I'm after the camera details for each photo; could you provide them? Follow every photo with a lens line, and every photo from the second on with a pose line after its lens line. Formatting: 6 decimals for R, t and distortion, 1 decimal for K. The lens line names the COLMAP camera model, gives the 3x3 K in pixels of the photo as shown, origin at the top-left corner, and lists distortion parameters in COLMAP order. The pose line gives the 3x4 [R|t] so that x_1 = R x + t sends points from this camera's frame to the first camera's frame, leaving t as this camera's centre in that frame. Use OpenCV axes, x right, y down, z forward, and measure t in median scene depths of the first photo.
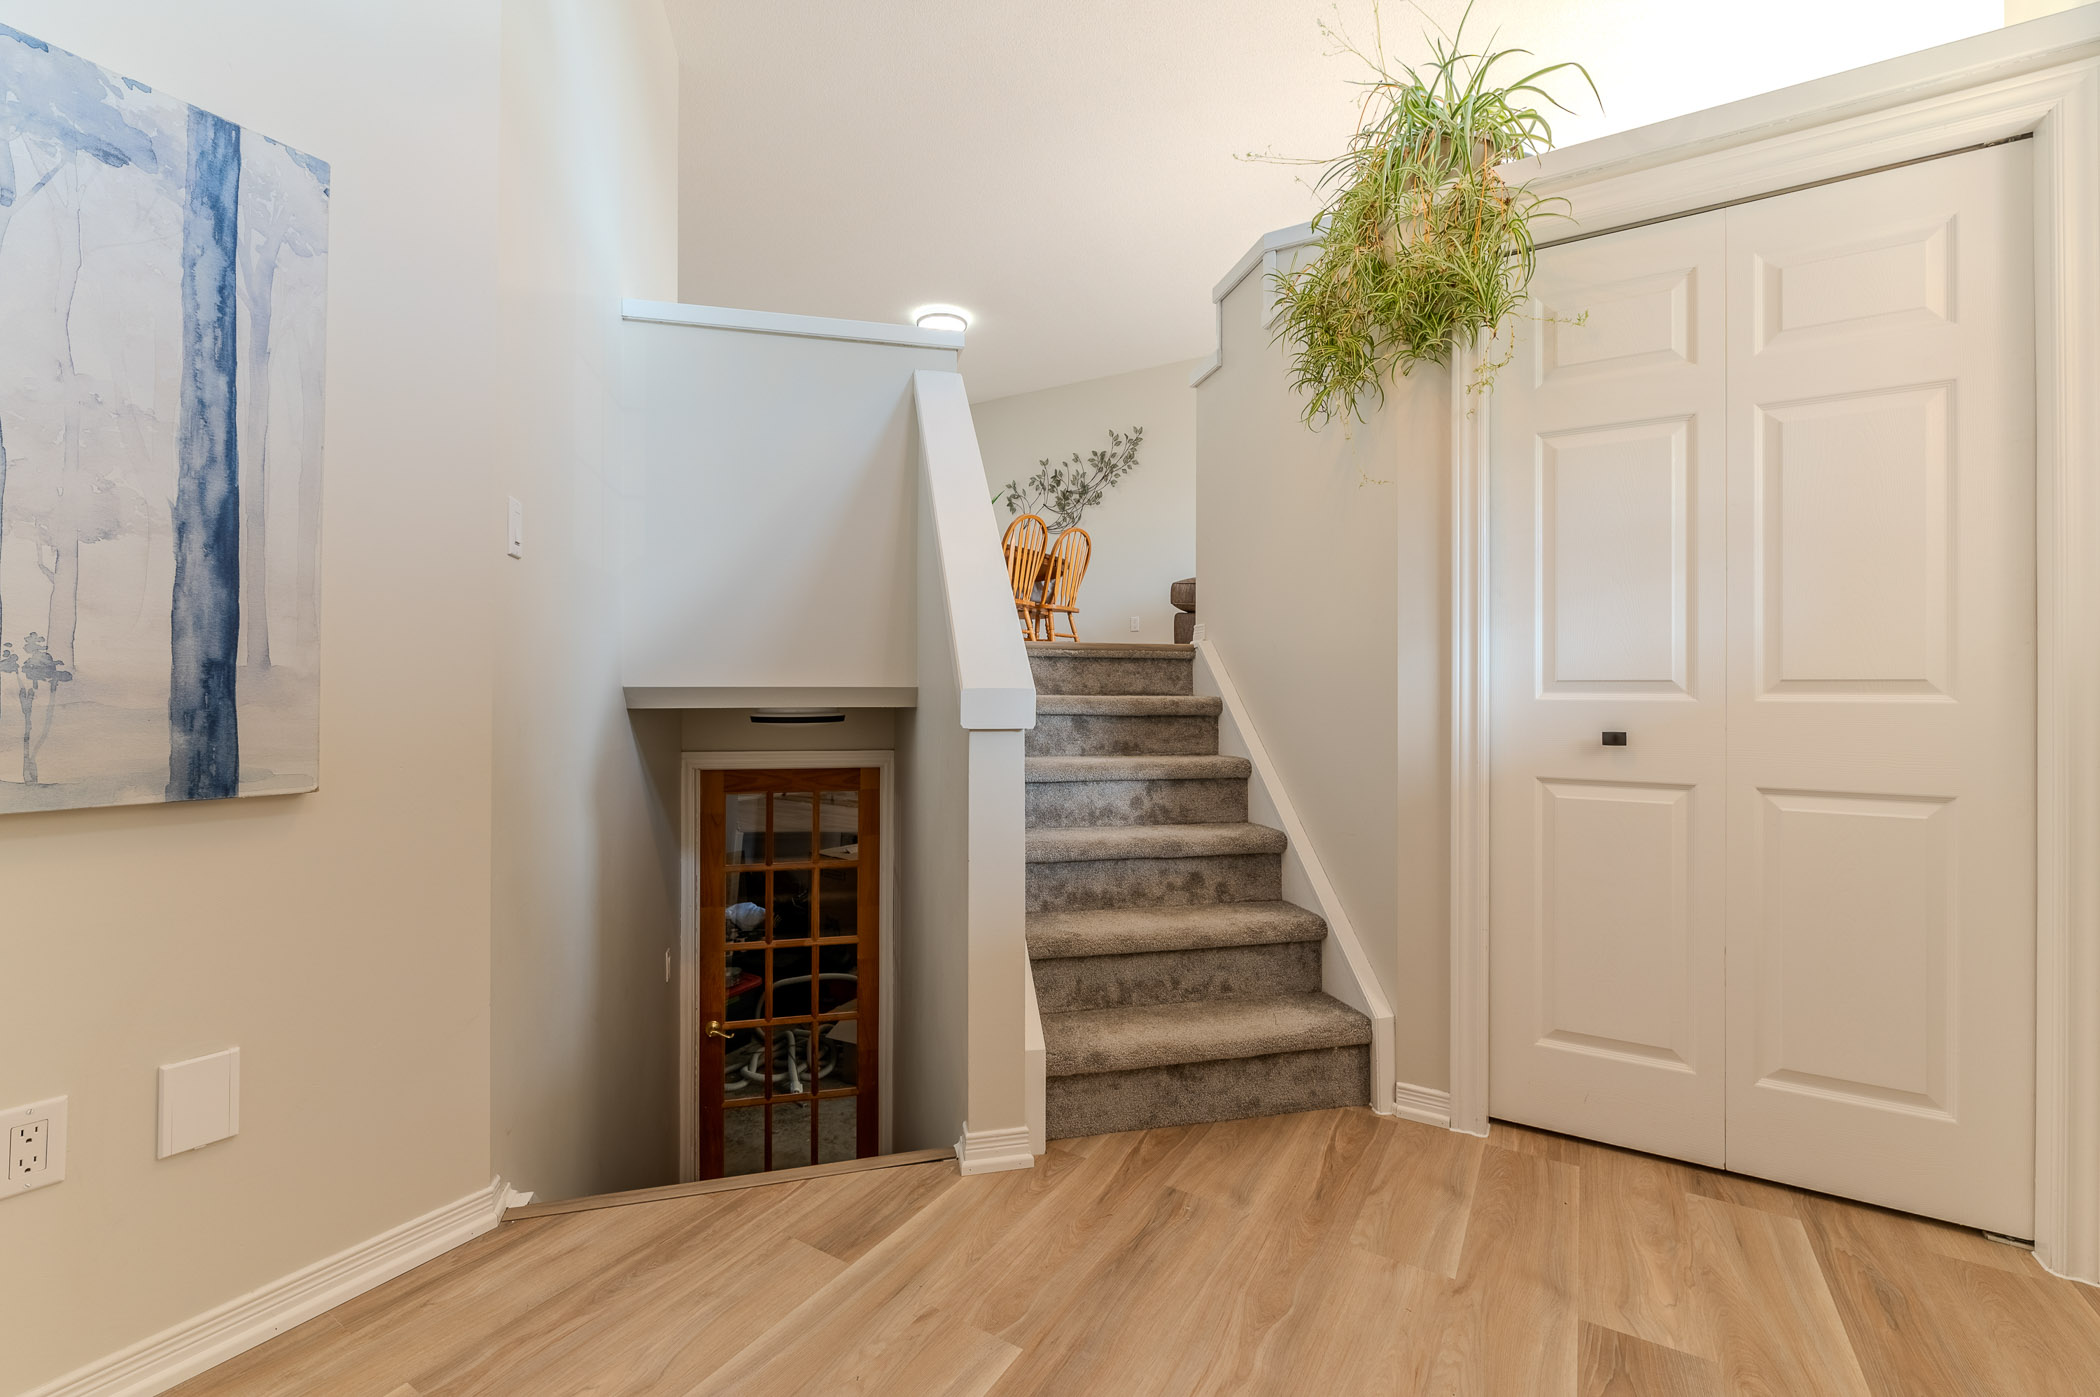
lens RADIAL K [[893.2, 0, 1050.0], [0, 893.2, 698.5], [0, 0, 1]] dist [-0.000312, 0.000001]
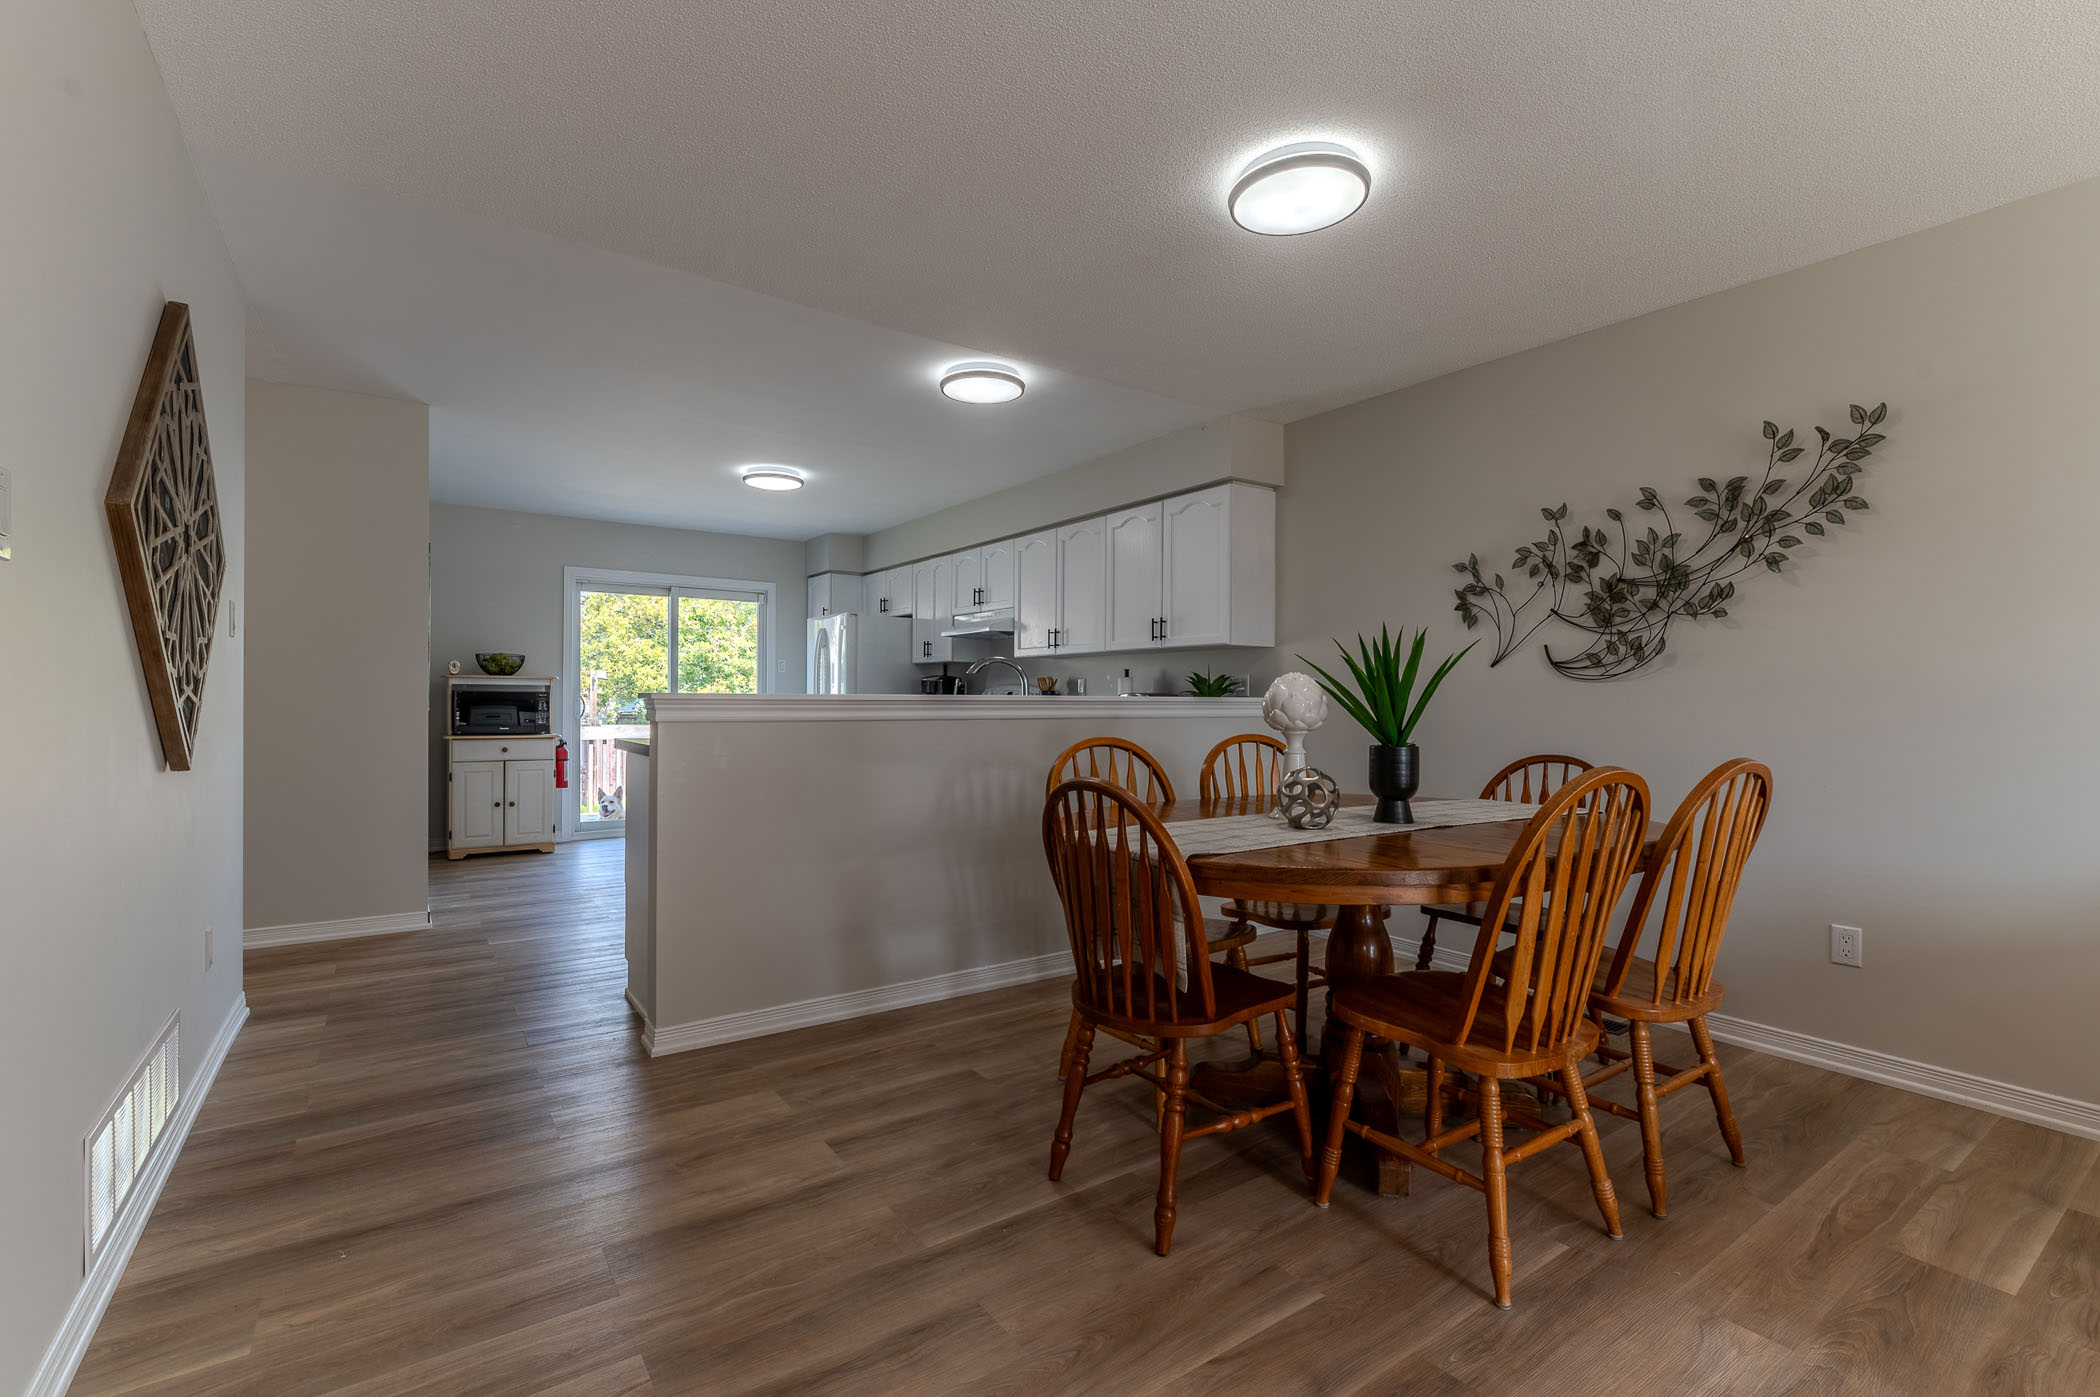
lens RADIAL K [[922.7, 0, 1045.6], [0, 922.7, 700.3], [0, 0, 1]] dist [-0.001815, -0.002084]
pose [[0.913539, 0.004307, -0.406727, -0.049998], [-0.005426, 0.999984, -0.001600, -0.176064], [0.406714, 0.003669, 0.913548, 0.508948]]
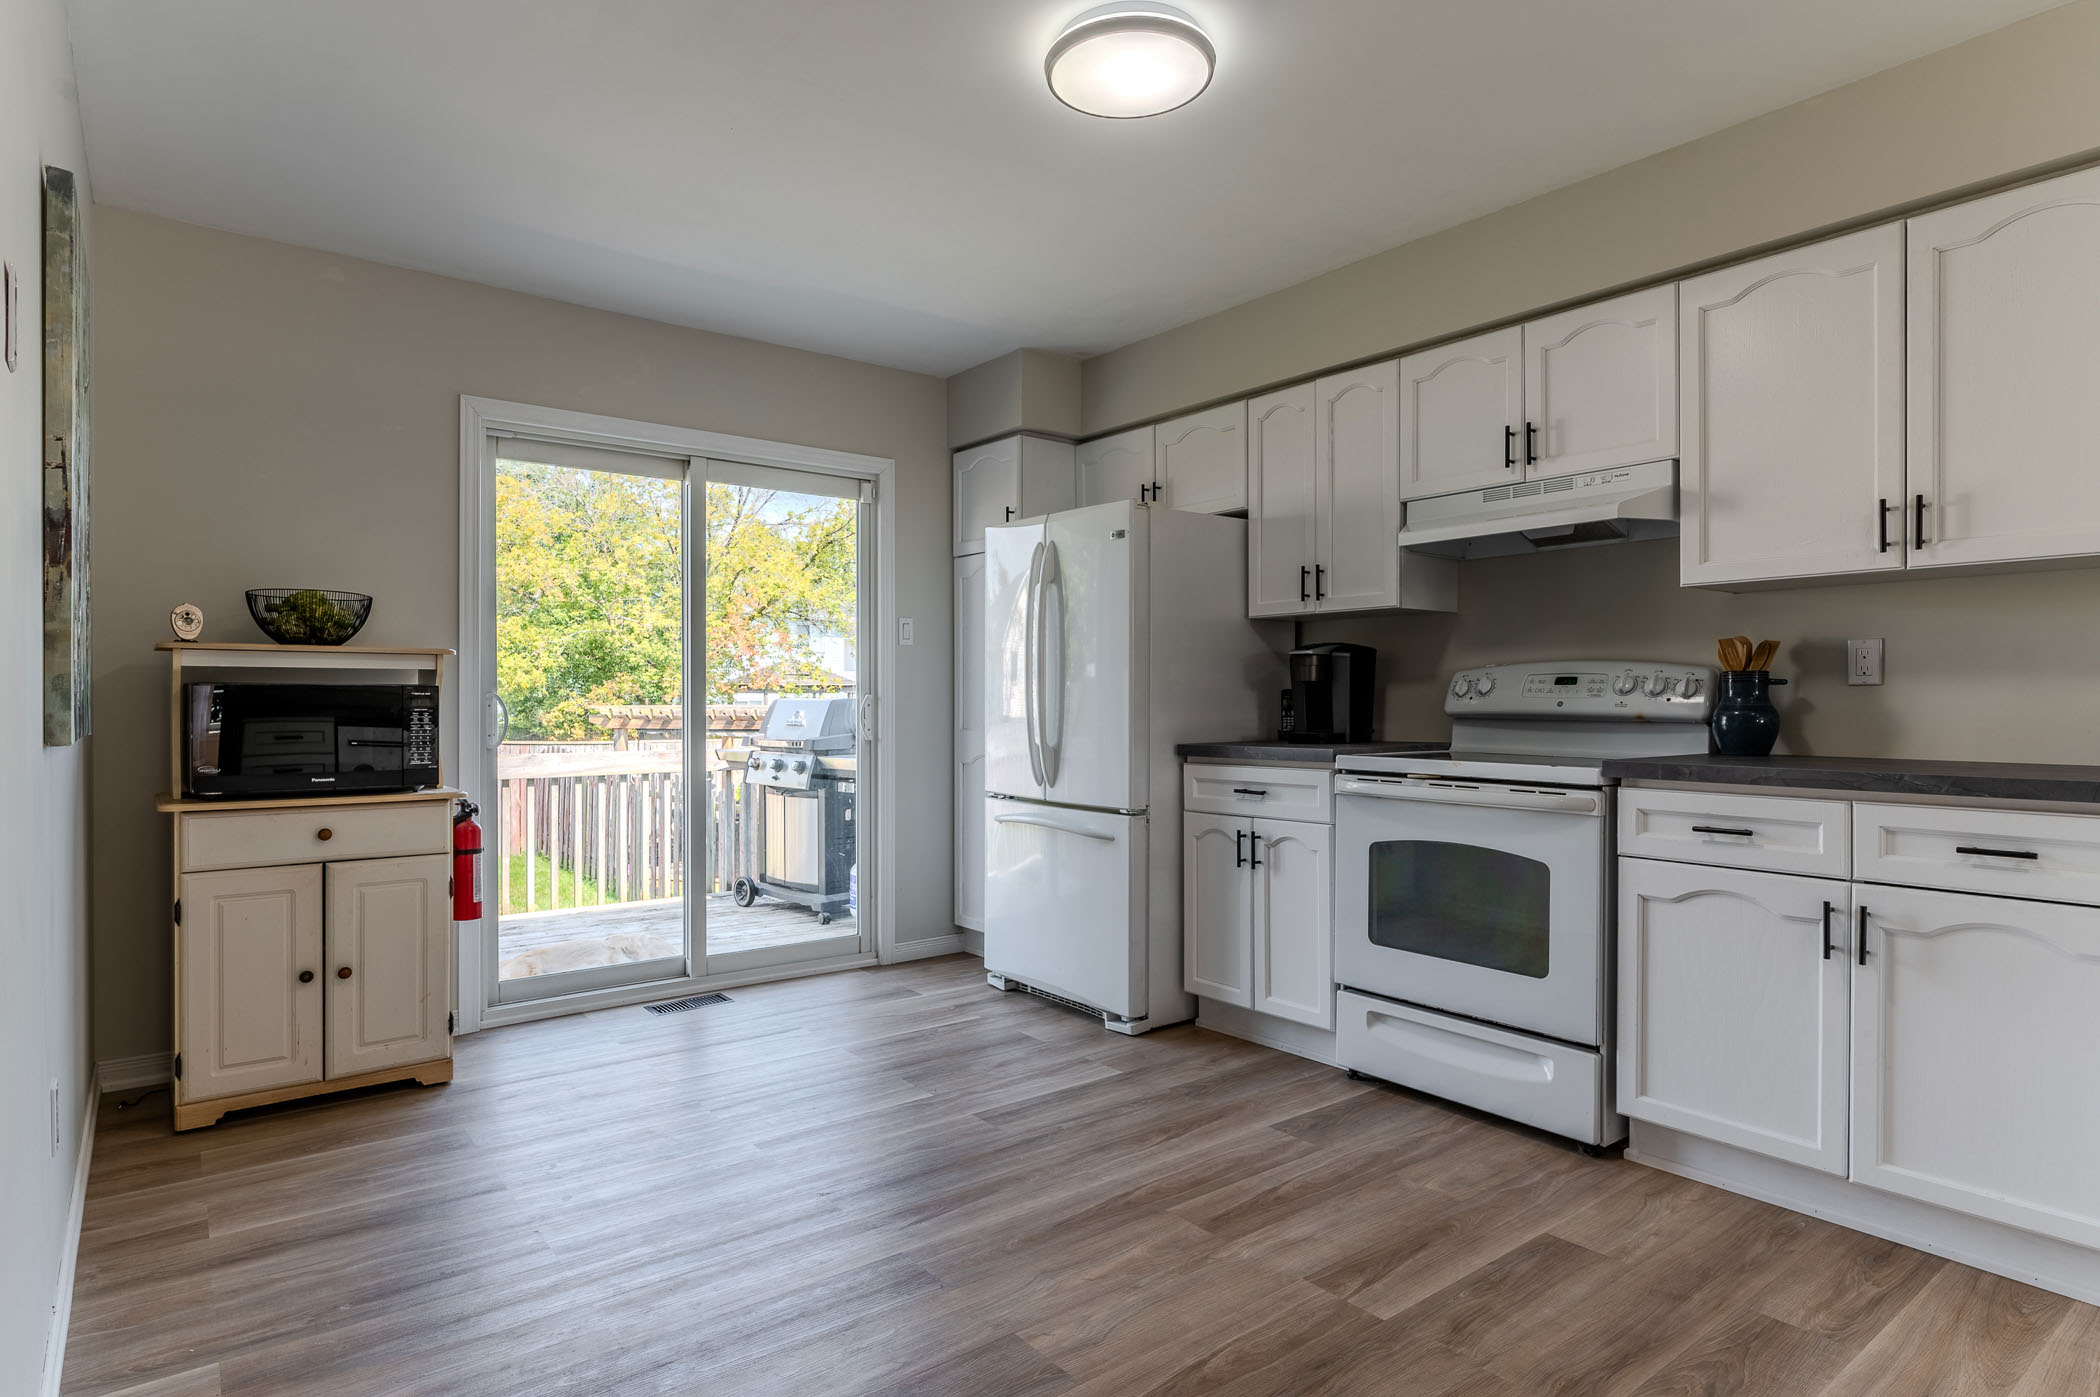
lens RADIAL K [[1135.5, 0, 1050.0], [0, 1135.5, 698.5], [0, 0, 1]] dist [-0.000578, -0.000369]
pose [[0.934006, -0.003618, -0.357240, -0.449030], [0.002554, 0.999991, -0.003451, -0.175783], [0.357249, 0.002311, 0.934006, 0.785924]]
